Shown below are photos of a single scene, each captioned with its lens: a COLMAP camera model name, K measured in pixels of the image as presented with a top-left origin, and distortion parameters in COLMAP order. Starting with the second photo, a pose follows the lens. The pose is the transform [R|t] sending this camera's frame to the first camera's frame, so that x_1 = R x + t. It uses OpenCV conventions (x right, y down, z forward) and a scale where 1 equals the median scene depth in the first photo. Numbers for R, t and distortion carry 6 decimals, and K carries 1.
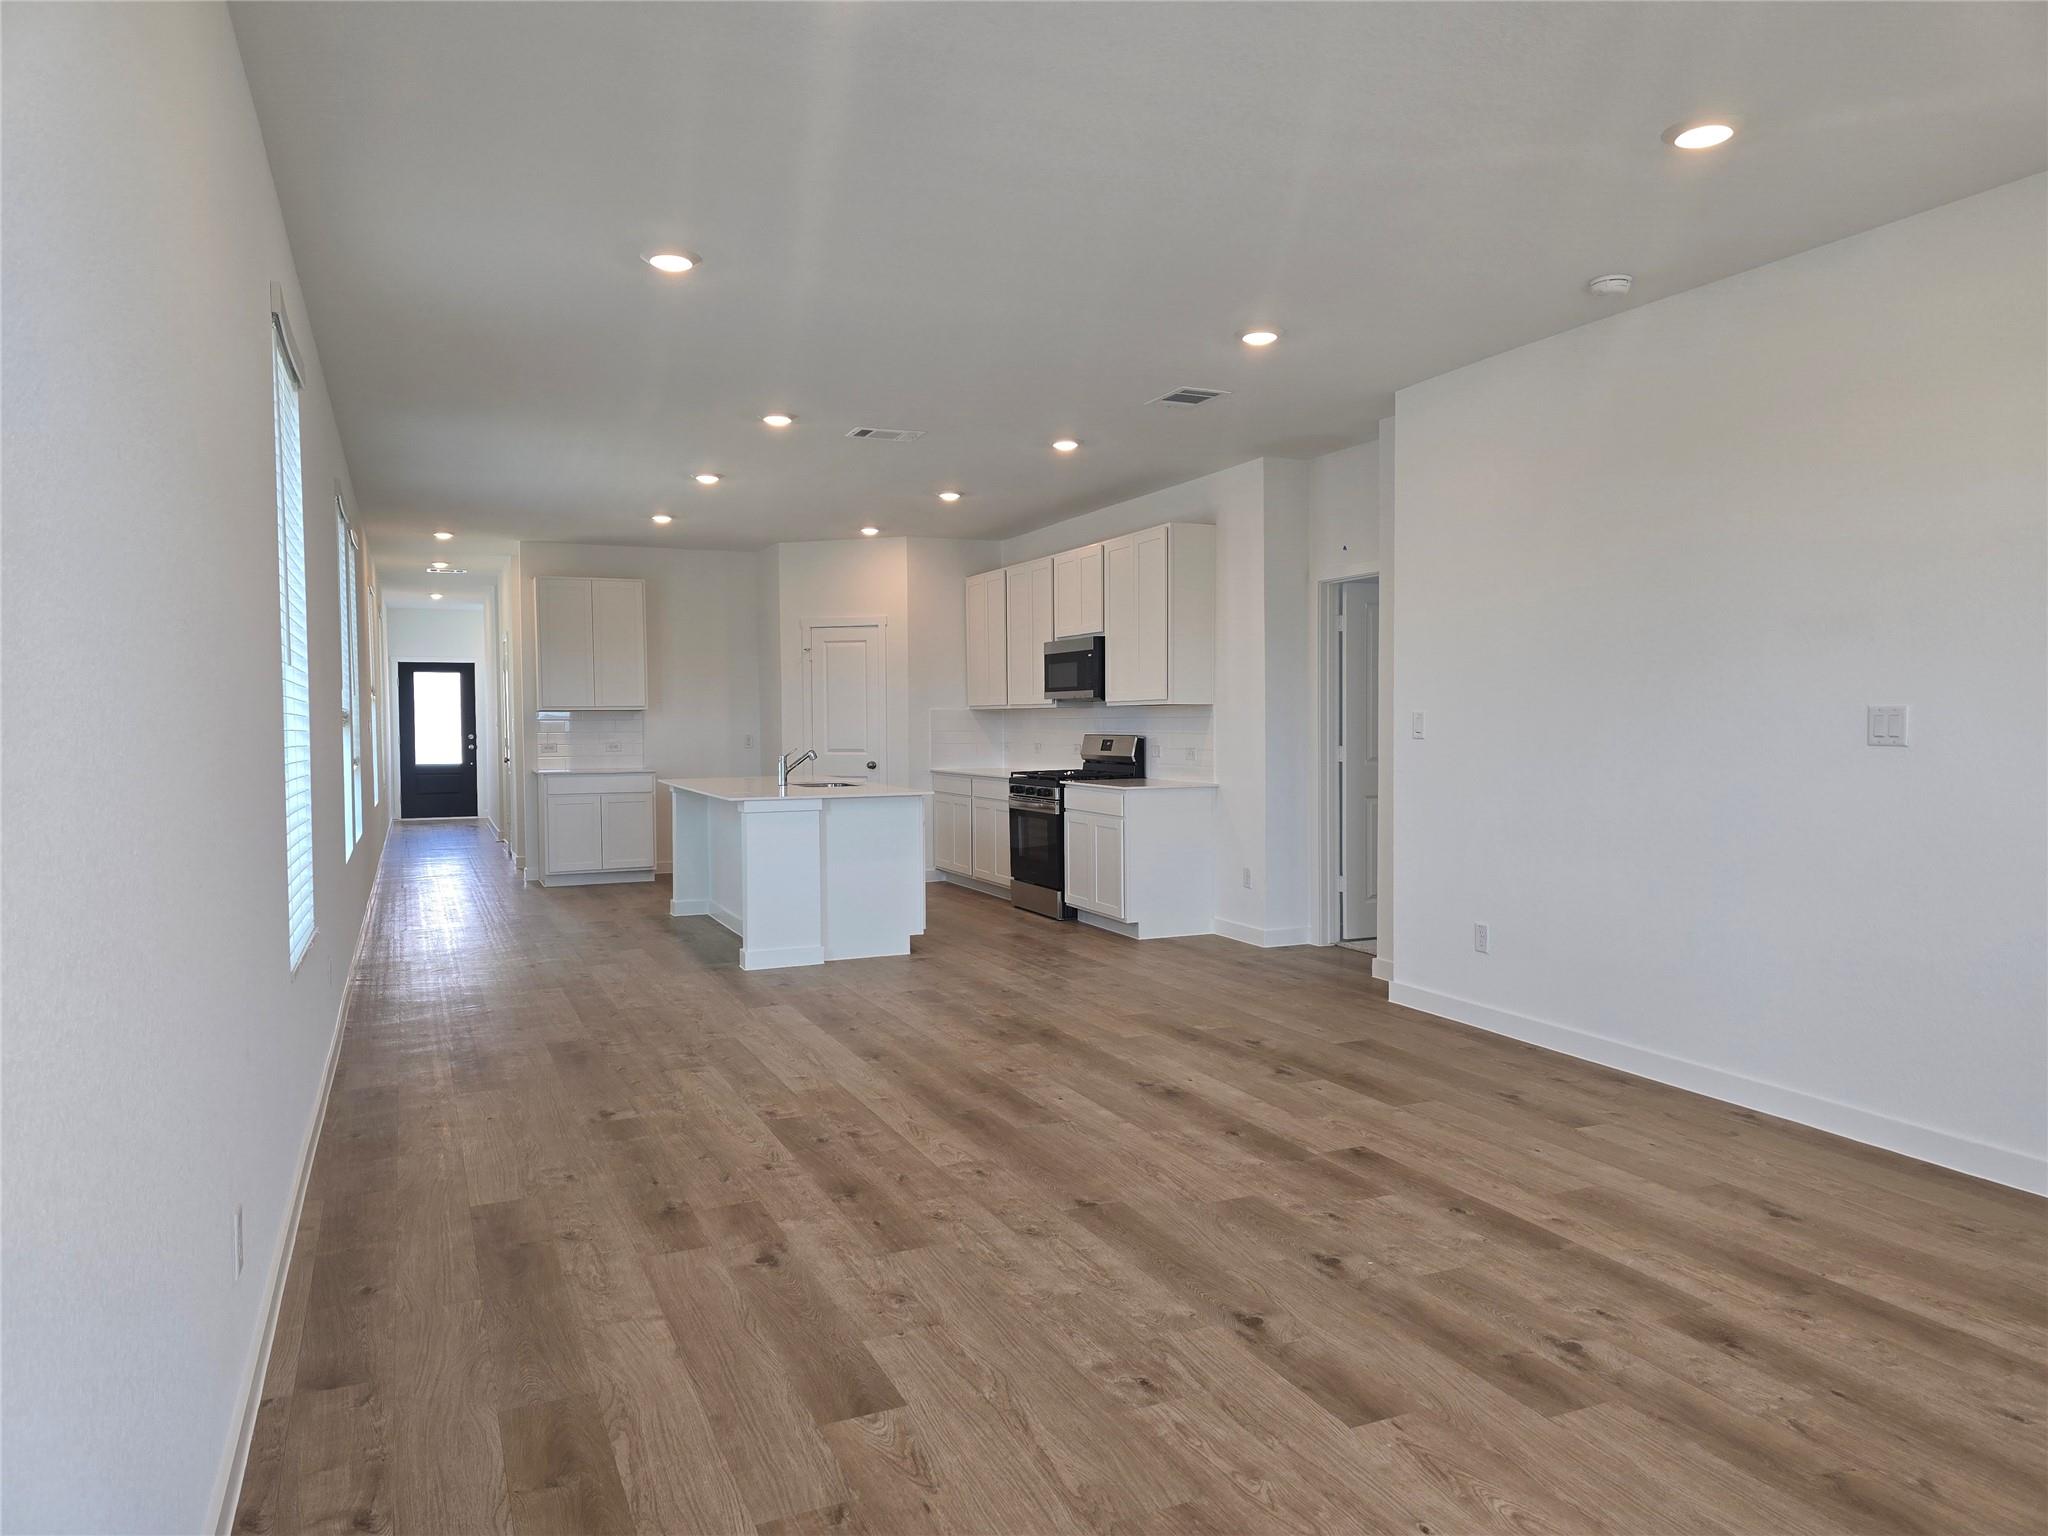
lens RADIAL K [[1368.9, 0, 1016.2], [0, 1368.9, 781.9], [0, 0, 1]] dist [0.065352, -0.051333]
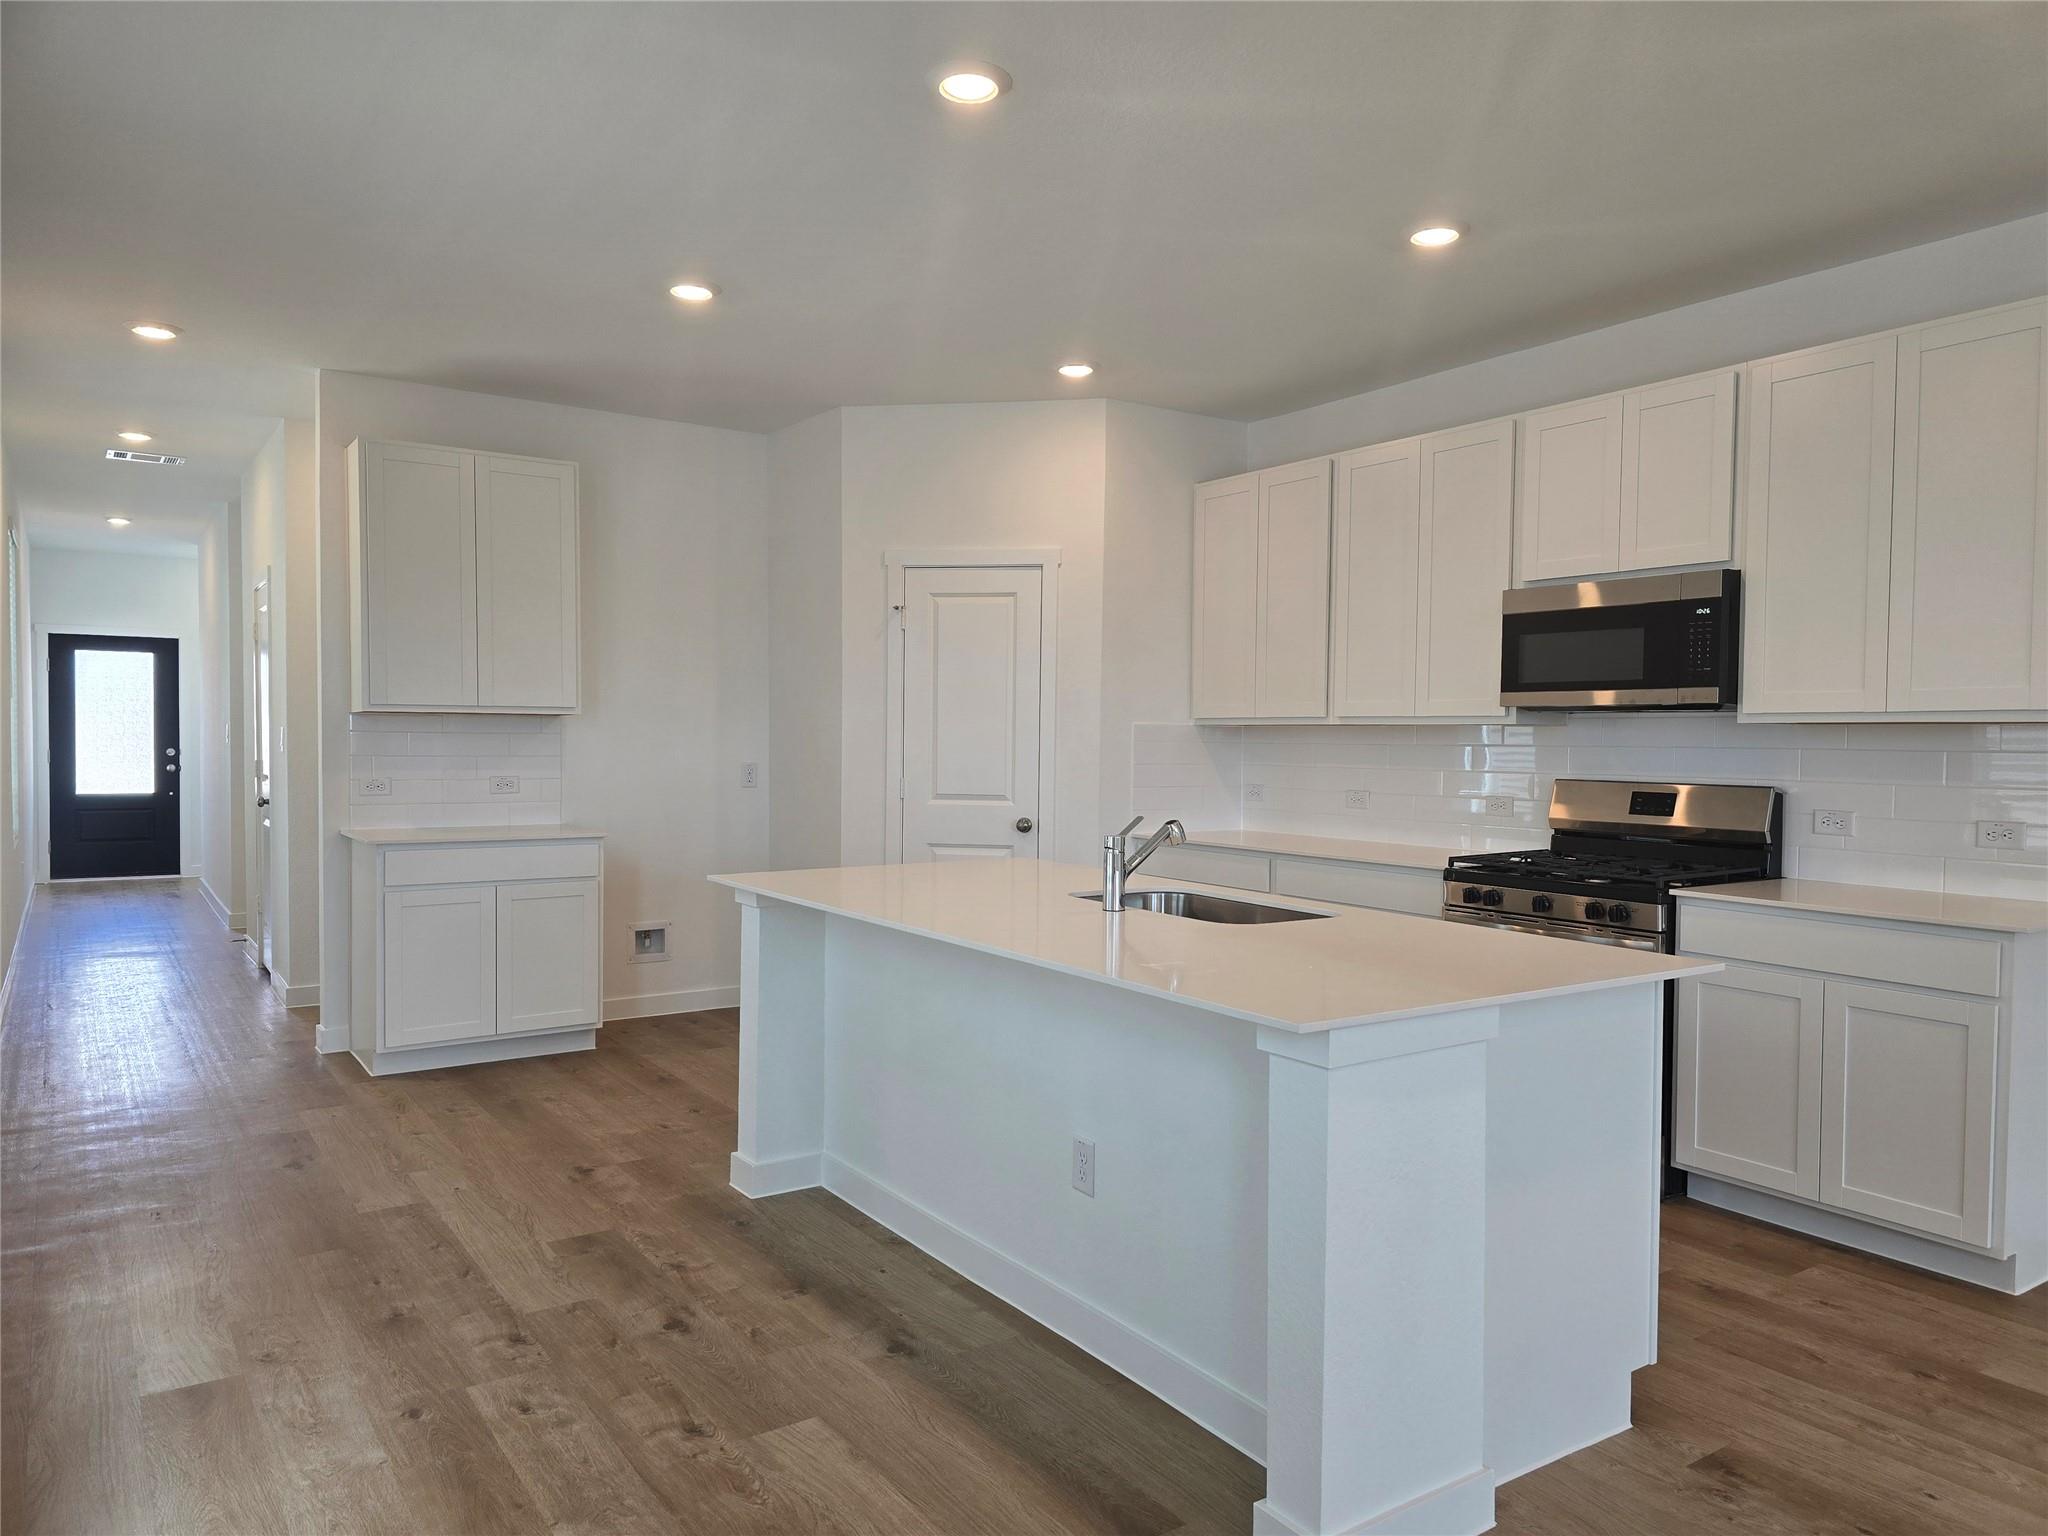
lens RADIAL K [[1368.9, 0, 1012.2], [0, 1368.9, 777.7], [0, 0, 1]] dist [0.065352, -0.051333]
pose [[0.983102, 0.013708, 0.182545, -0.281878], [-0.010415, 0.999766, -0.018985, -0.028040], [-0.182763, 0.016763, 0.983014, 0.641869]]
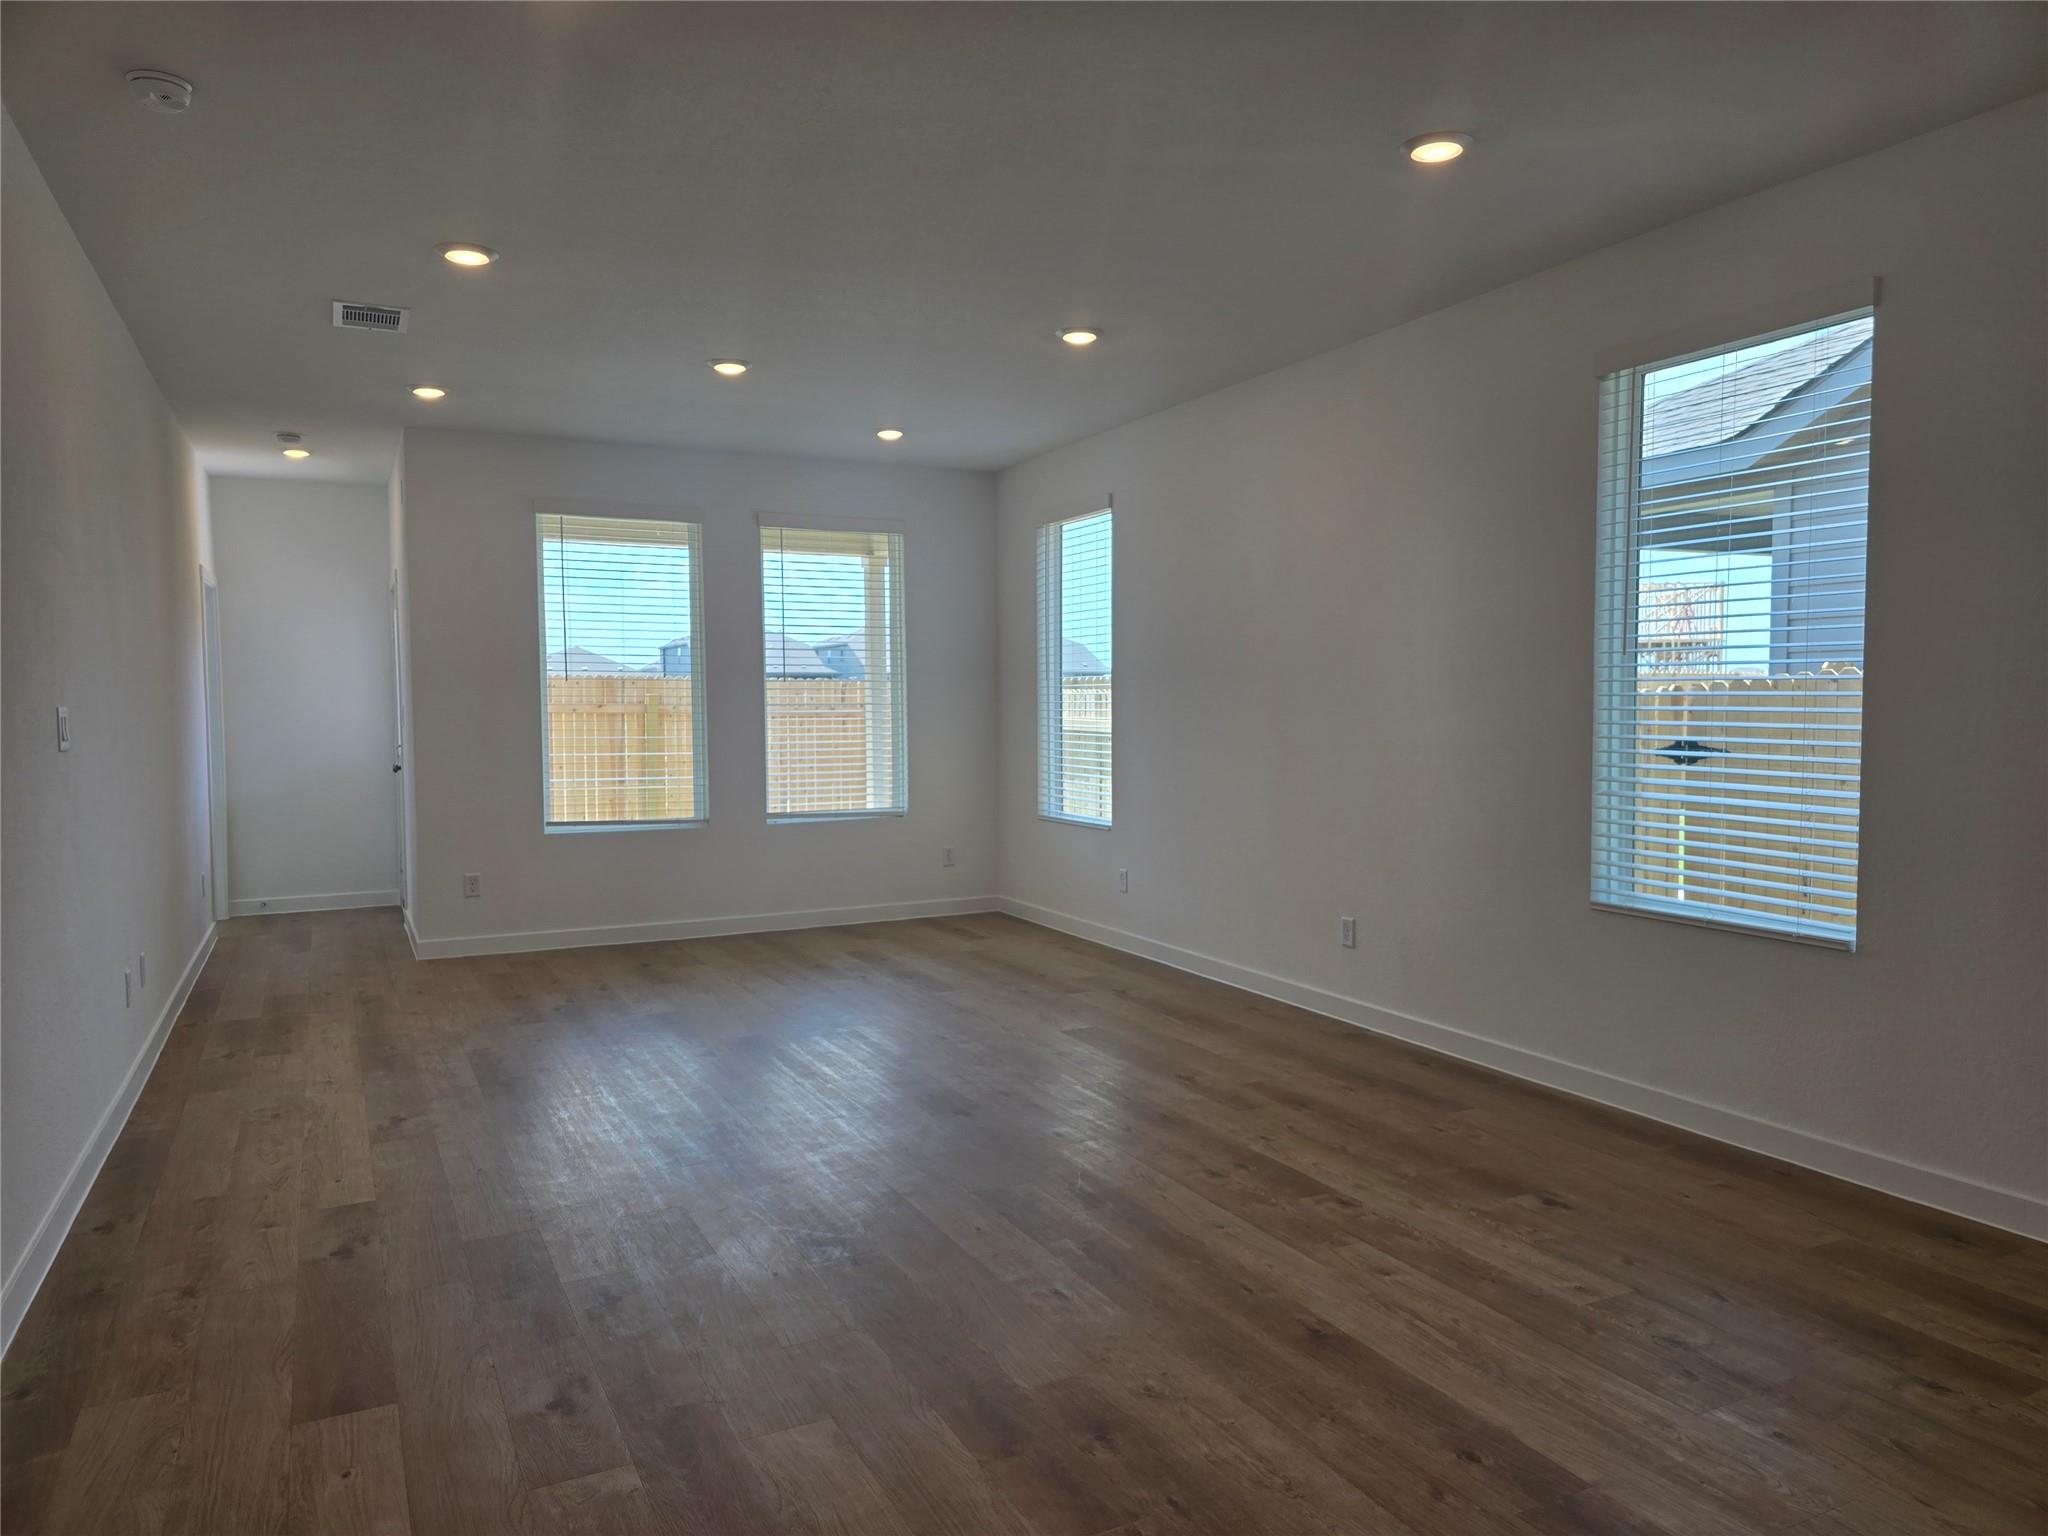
lens RADIAL K [[1368.9, 0, 1024.2], [0, 1368.9, 765.0], [0, 0, 1]] dist [0.065352, -0.051333]
pose [[-0.998724, 0.015453, -0.048086, 0.023148], [0.010833, 0.995427, 0.094905, -0.050365], [0.049333, 0.094263, -0.994324, 1.005498]]
